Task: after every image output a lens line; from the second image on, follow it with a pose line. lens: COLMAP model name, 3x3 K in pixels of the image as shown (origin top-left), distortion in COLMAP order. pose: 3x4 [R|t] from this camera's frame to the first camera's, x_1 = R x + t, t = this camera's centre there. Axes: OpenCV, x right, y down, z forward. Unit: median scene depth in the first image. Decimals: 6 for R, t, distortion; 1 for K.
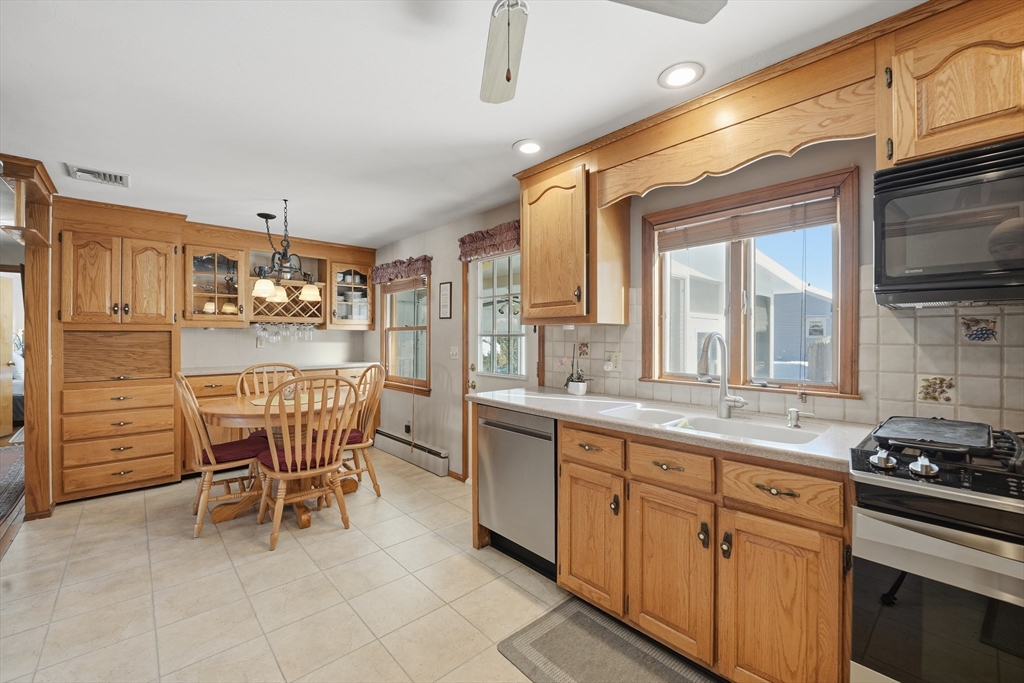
lens RADIAL K [[420.7, 0, 512.0], [0, 420.7, 341.5], [0, 0, 1]] dist [-0.000609, -0.000043]
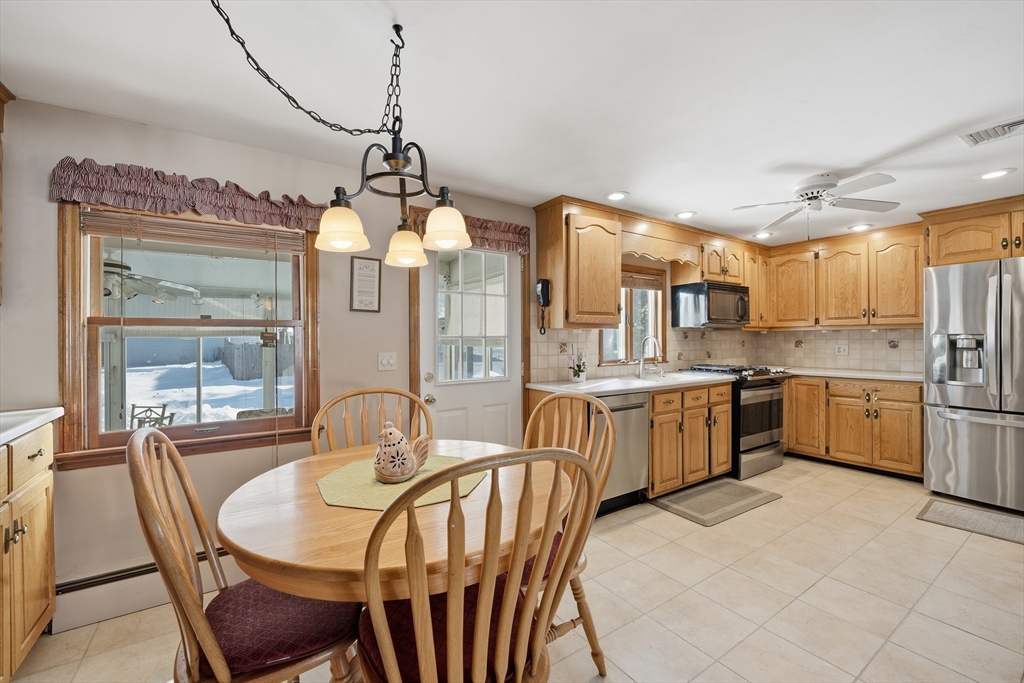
lens RADIAL K [[420.7, 0, 512.0], [0, 420.7, 341.5], [0, 0, 1]] dist [-0.000609, -0.000043]
pose [[0.148876, -0.009266, 0.988812, -1.364675], [0.011953, 0.999900, 0.007570, -0.015051], [-0.988784, 0.010692, 0.148972, 1.160626]]
